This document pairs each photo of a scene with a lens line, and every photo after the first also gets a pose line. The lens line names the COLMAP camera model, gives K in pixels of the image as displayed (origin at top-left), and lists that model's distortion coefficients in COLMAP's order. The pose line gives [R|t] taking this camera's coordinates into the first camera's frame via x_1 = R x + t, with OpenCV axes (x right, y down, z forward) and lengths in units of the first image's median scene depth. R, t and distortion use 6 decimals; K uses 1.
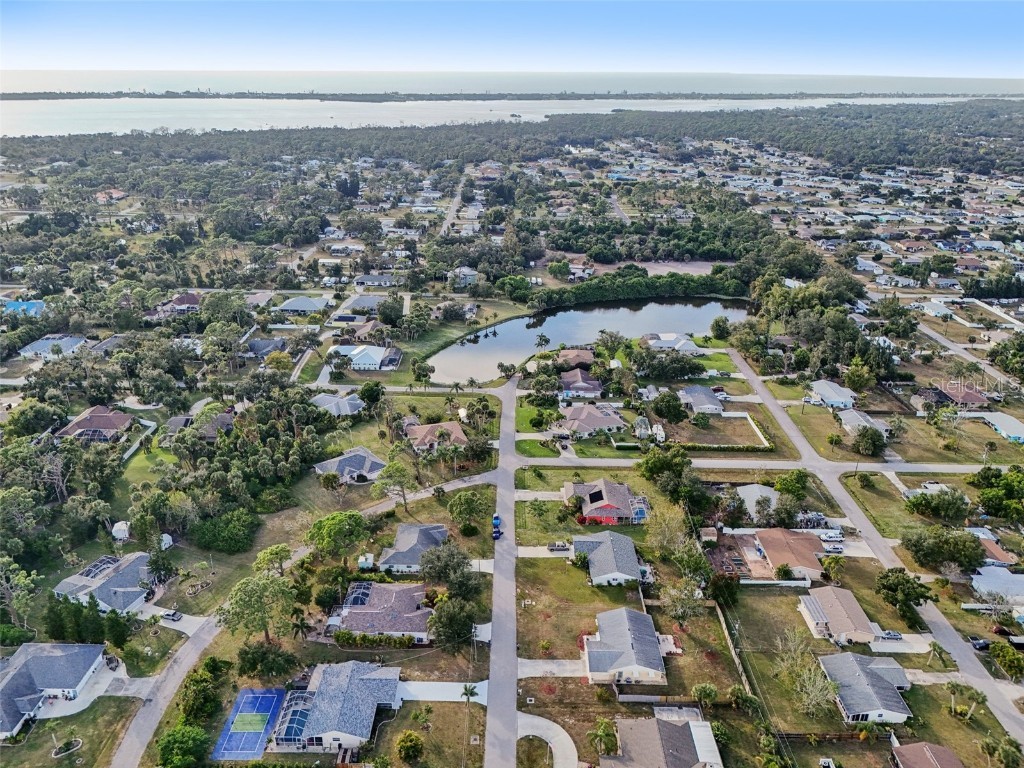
lens RADIAL K [[761.7, 0, 512.0], [0, 761.7, 384.0], [0, 0, 1]] dist [0.097151, -0.106771]
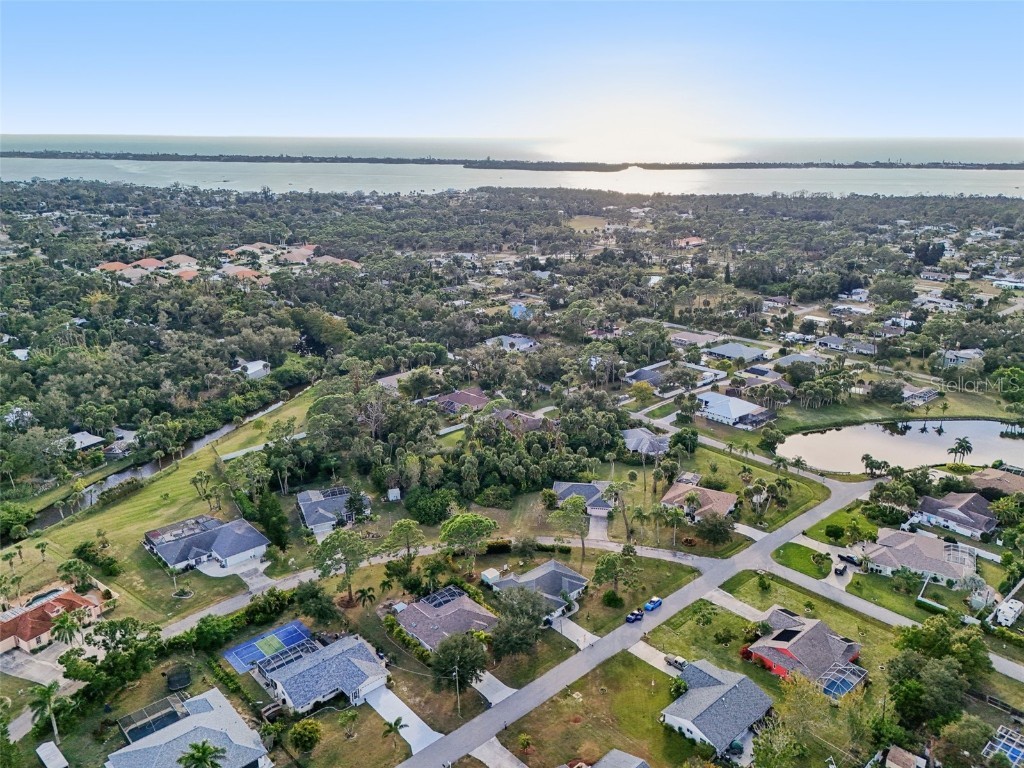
lens RADIAL K [[761.7, 0, 512.0], [0, 761.7, 384.0], [0, 0, 1]] dist [0.097151, -0.106771]
pose [[0.667515, 0.209470, -0.714525, 0.302980], [-0.271530, 0.962012, 0.028358, -0.022285], [0.693322, 0.175086, 0.699035, 0.203566]]
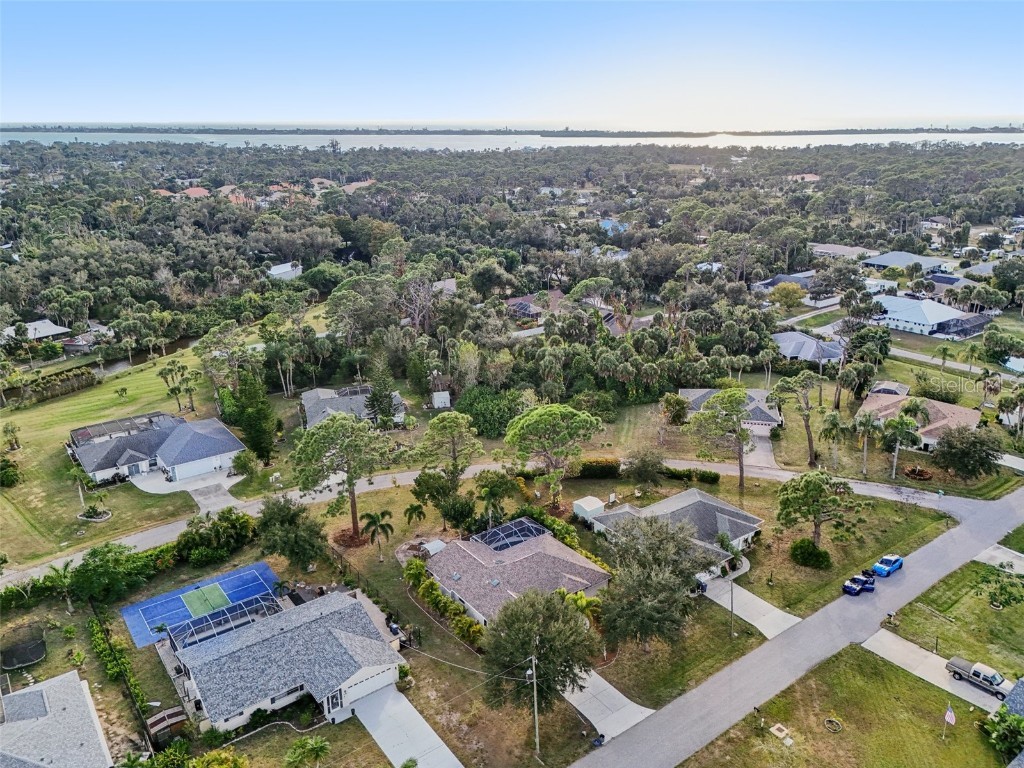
lens RADIAL K [[761.7, 0, 512.0], [0, 761.7, 384.0], [0, 0, 1]] dist [0.097151, -0.106771]
pose [[0.593558, 0.234367, -0.769910, 0.127681], [-0.287782, 0.955214, 0.068911, 0.078238], [0.751578, 0.180663, 0.634421, 0.380396]]
